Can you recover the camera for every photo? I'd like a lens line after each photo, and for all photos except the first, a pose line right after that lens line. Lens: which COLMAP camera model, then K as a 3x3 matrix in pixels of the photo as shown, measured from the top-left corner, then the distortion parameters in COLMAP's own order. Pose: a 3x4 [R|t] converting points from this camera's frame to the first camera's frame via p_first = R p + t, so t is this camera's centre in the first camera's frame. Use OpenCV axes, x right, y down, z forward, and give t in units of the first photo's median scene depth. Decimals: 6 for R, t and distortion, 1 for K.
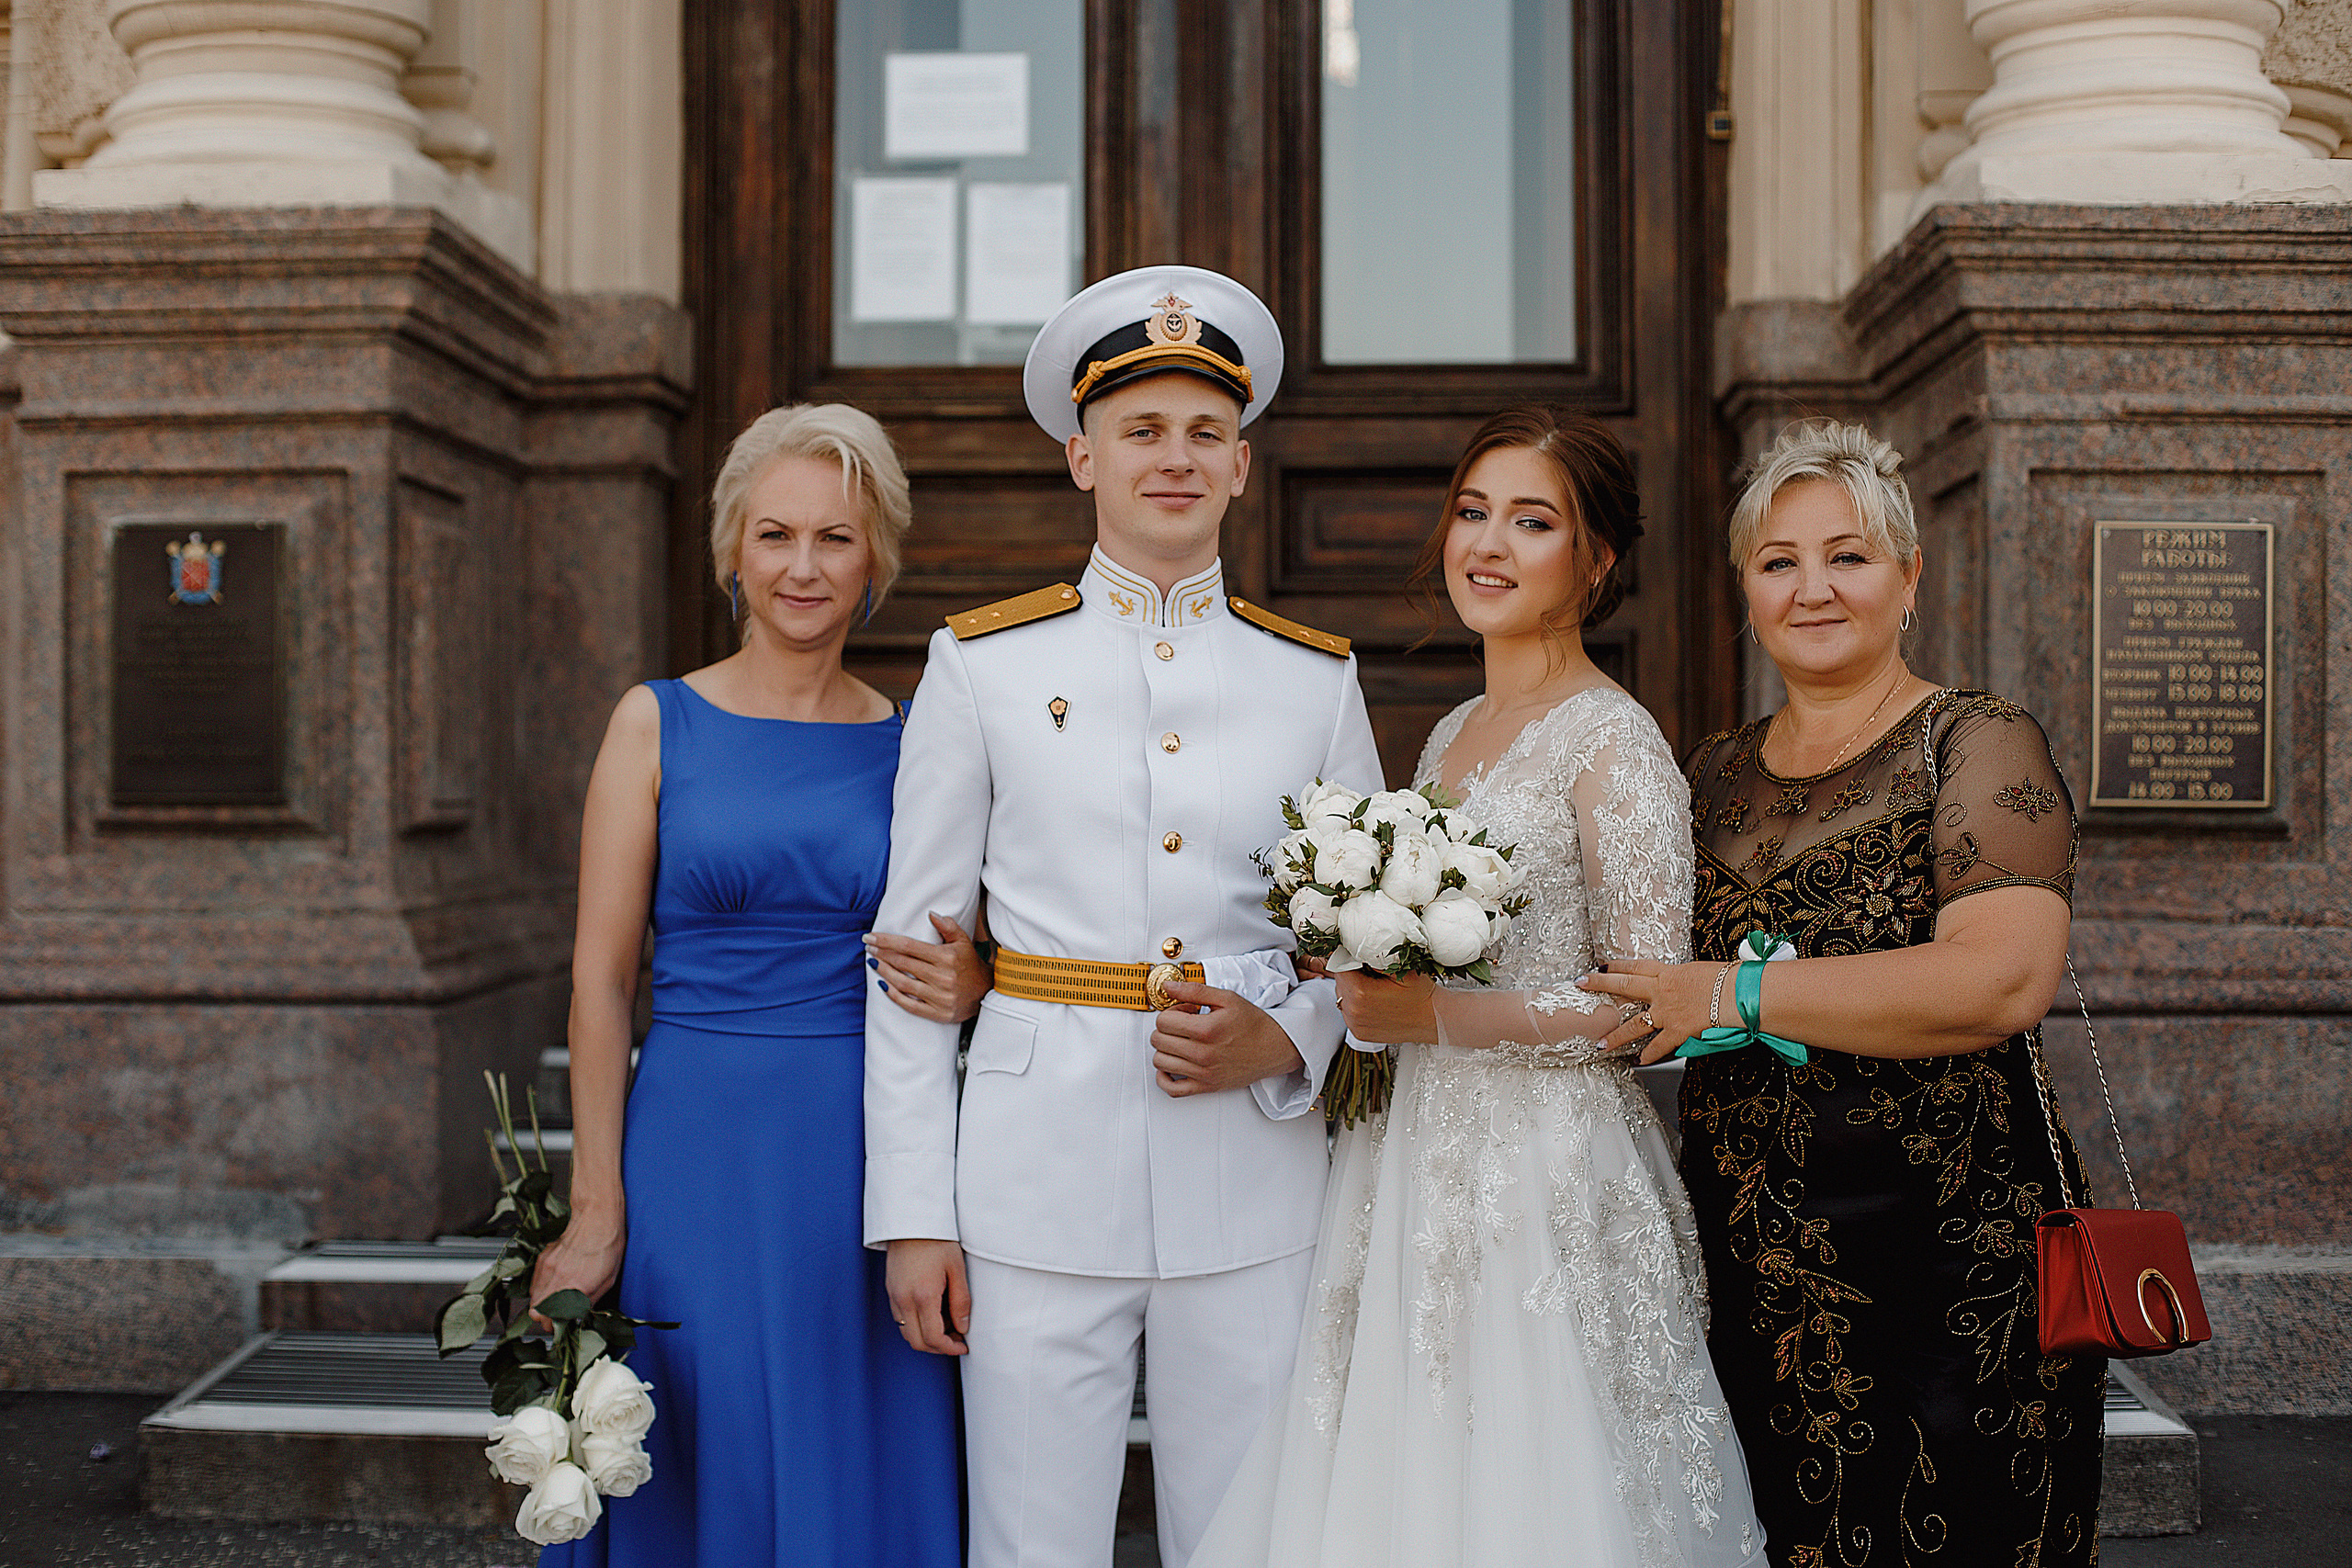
lens RADIAL K [[3424.0, 0, 1179.6], [0, 3424.0, 783.1], [0, 0, 1]] dist [-0.134812, 0.069070]
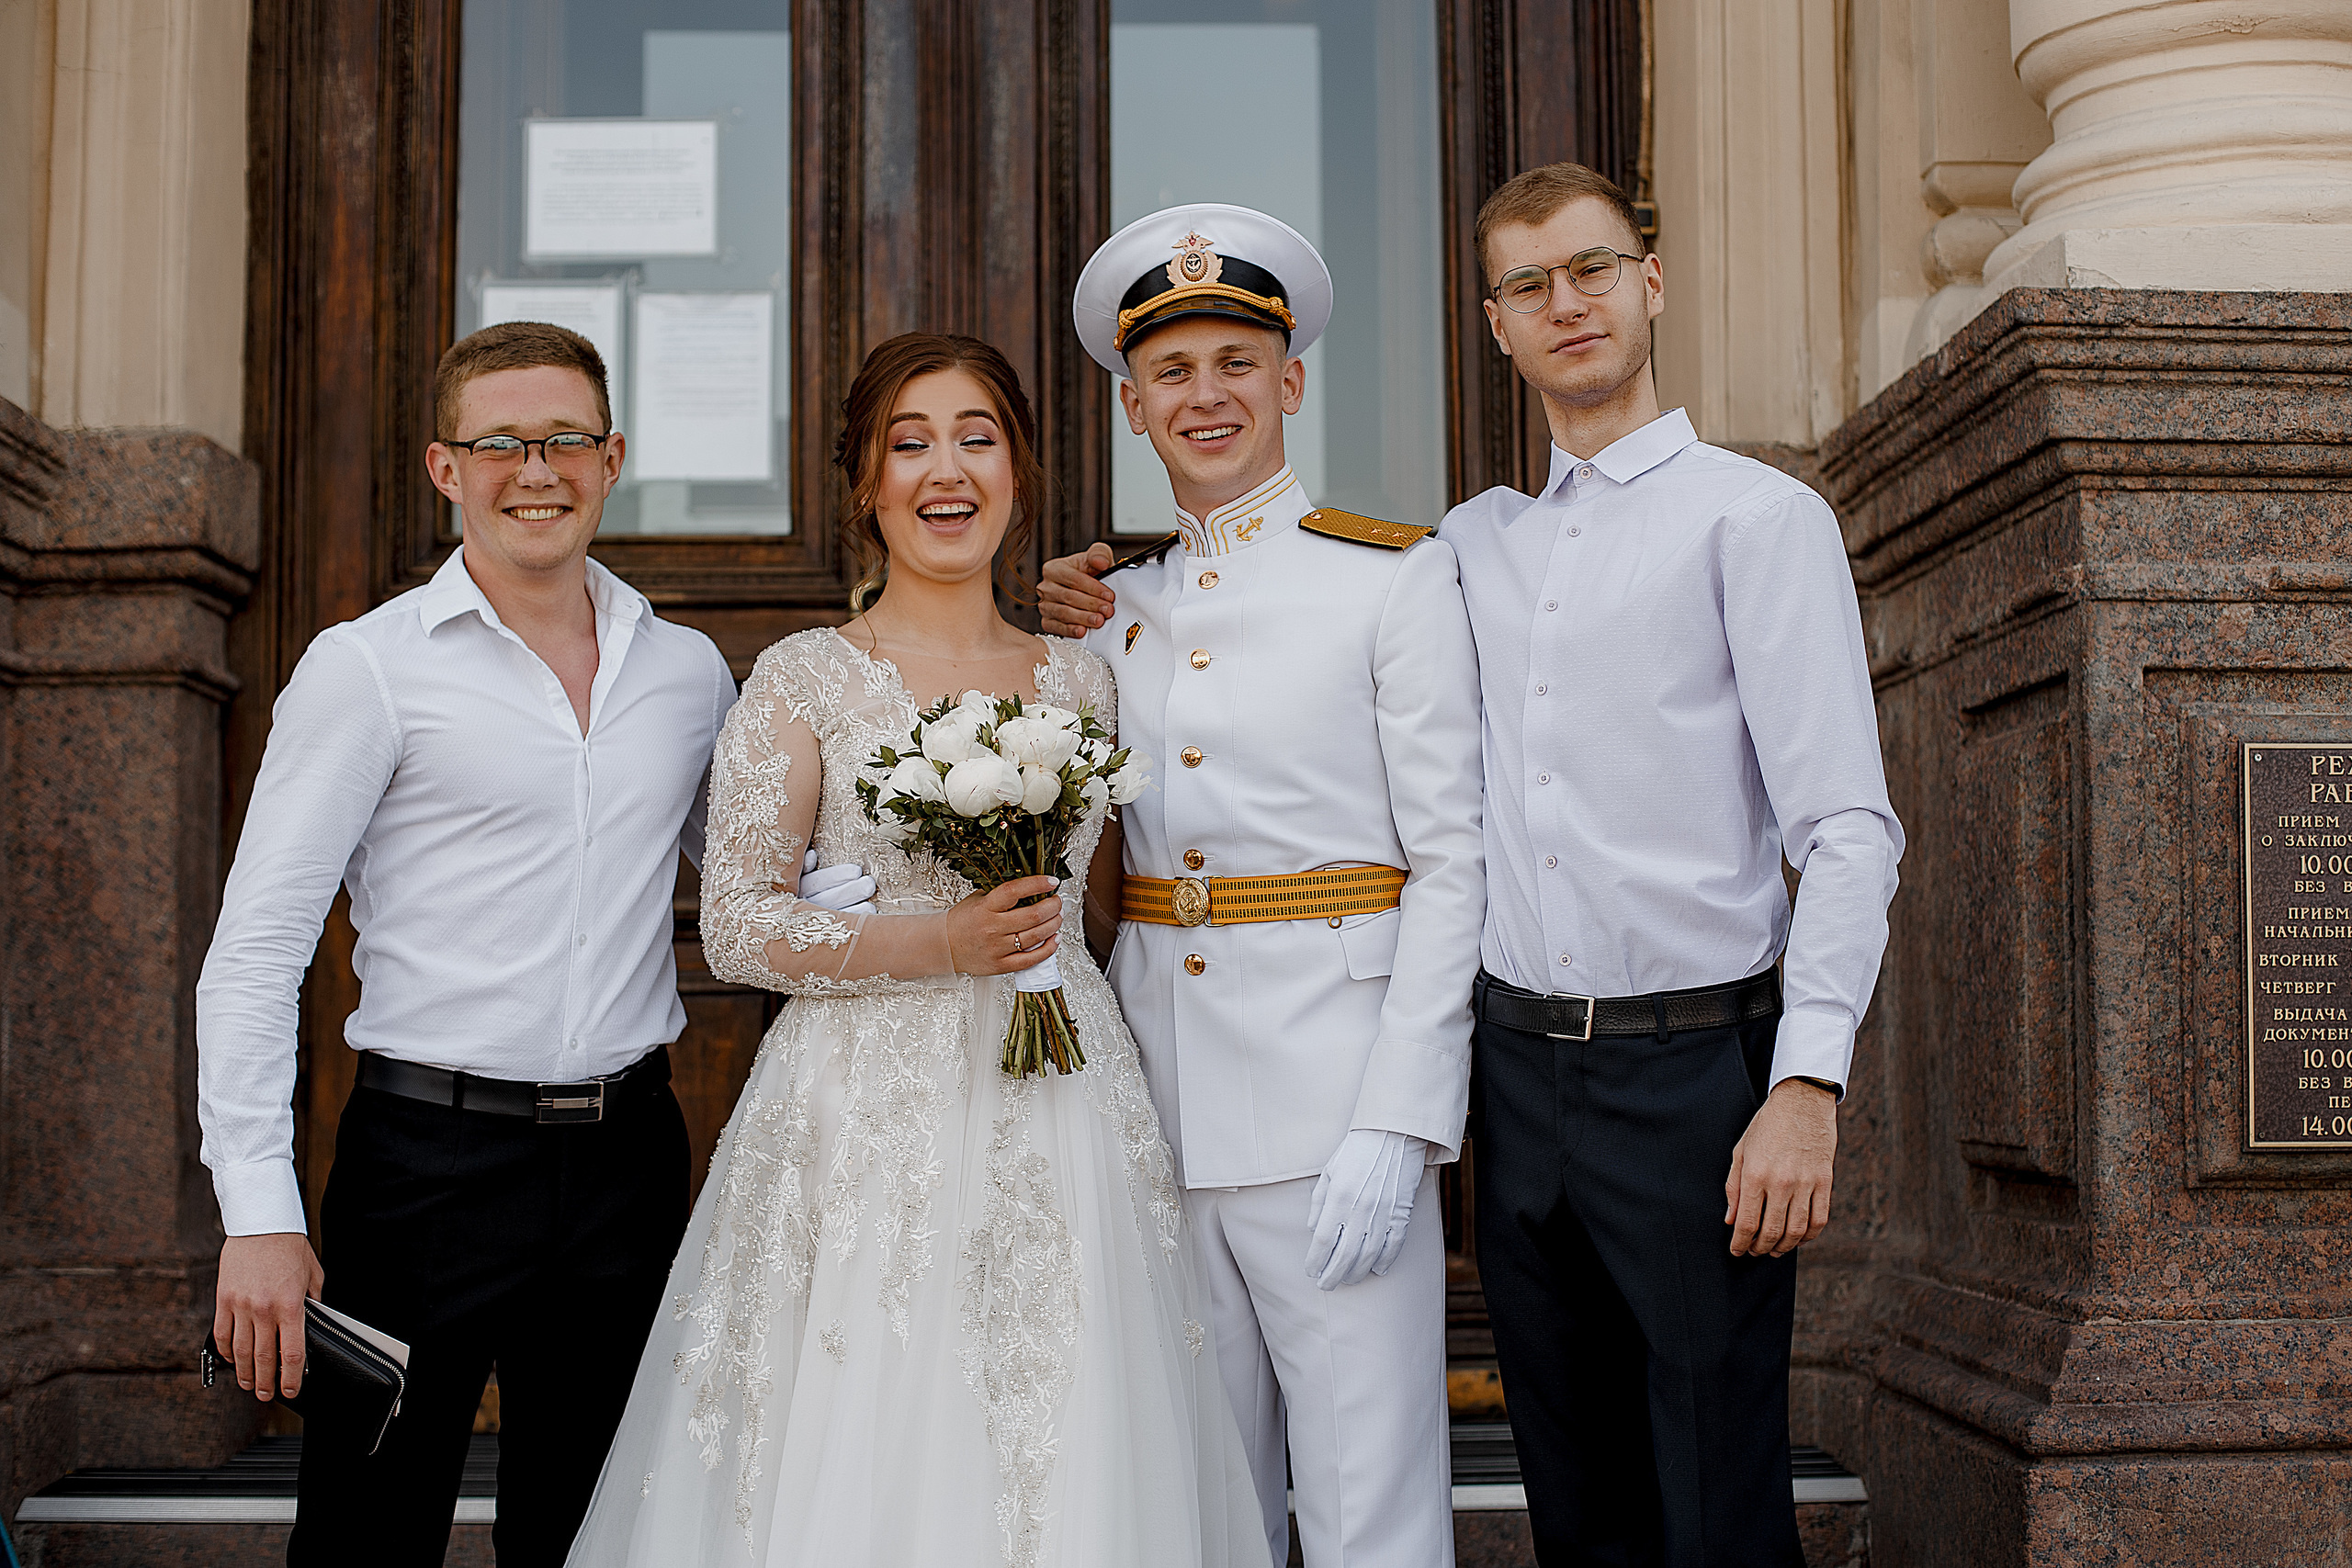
lens RADIAL K [[3512.6, 0, 1173.1], [0, 3512.6, 779.3], [0, 0, 1]] dist [-0.131764, 0.051040]
pose [[0.997003, -0.001860, 0.077345, -0.005519], [0.007069, 0.997719, -0.067130, -0.022495], [-0.077044, 0.067475, 0.994742, 0.300530]]
